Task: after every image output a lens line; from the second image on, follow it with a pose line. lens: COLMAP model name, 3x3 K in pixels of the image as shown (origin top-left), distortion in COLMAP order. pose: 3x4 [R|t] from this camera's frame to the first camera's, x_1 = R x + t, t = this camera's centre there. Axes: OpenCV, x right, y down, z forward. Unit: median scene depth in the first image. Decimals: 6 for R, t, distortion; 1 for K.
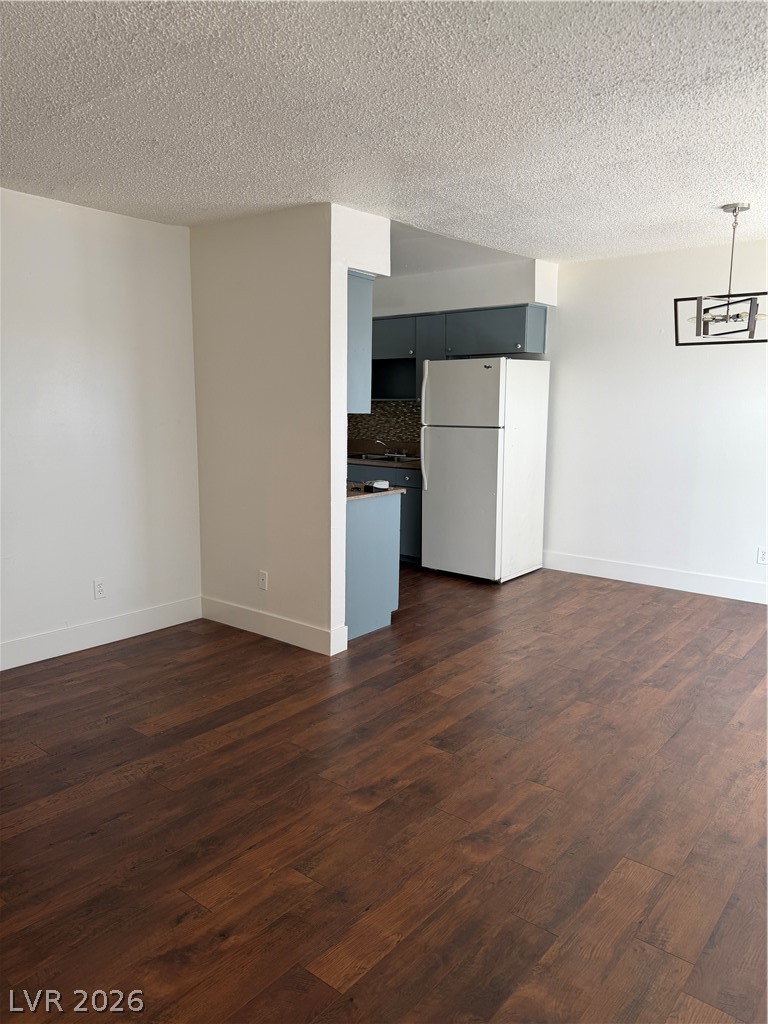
lens RADIAL K [[728.6, 0, 378.5], [0, 728.6, 492.7], [0, 0, 1]] dist [0.027279, -0.038171]
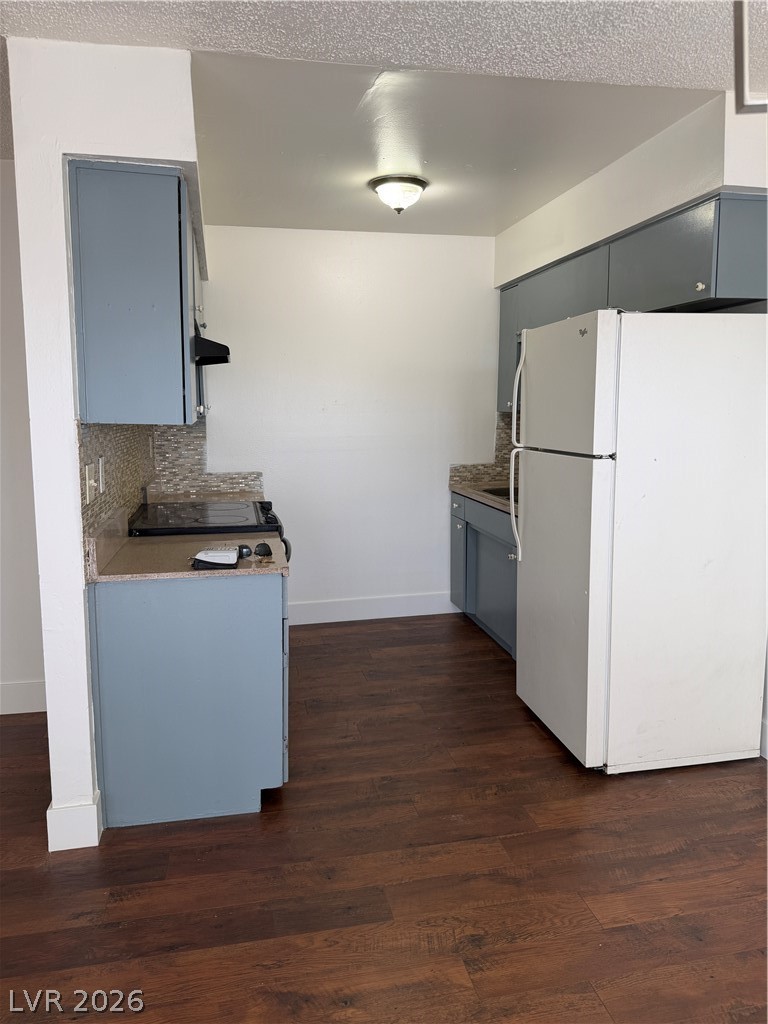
lens RADIAL K [[728.6, 0, 364.9], [0, 728.6, 486.7], [0, 0, 1]] dist [0.027279, -0.038171]
pose [[0.773282, 0.061837, -0.631040, 0.454391], [-0.075186, 0.997154, 0.005580, -0.078245], [0.629589, 0.043130, 0.775730, 0.684007]]
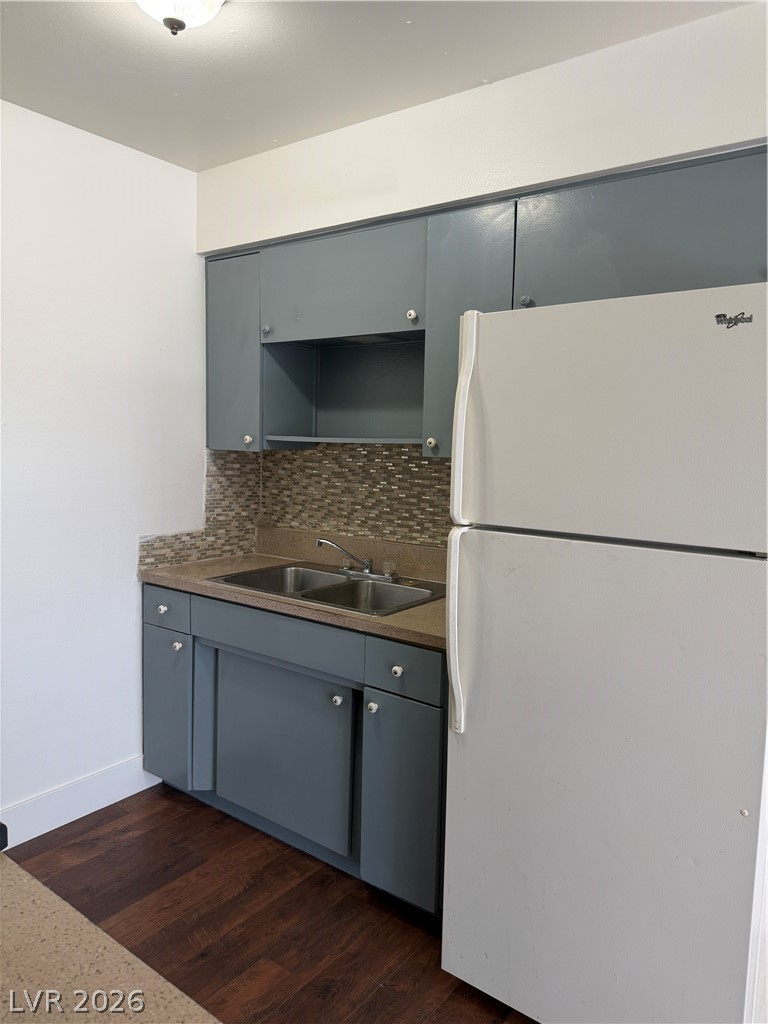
lens RADIAL K [[728.6, 0, 398.1], [0, 728.6, 491.5], [0, 0, 1]] dist [0.027279, -0.038171]
pose [[0.997709, 0.018920, 0.064955, 0.023523], [-0.014849, 0.997929, -0.062586, -0.120495], [-0.066005, 0.061479, 0.995924, 0.968192]]
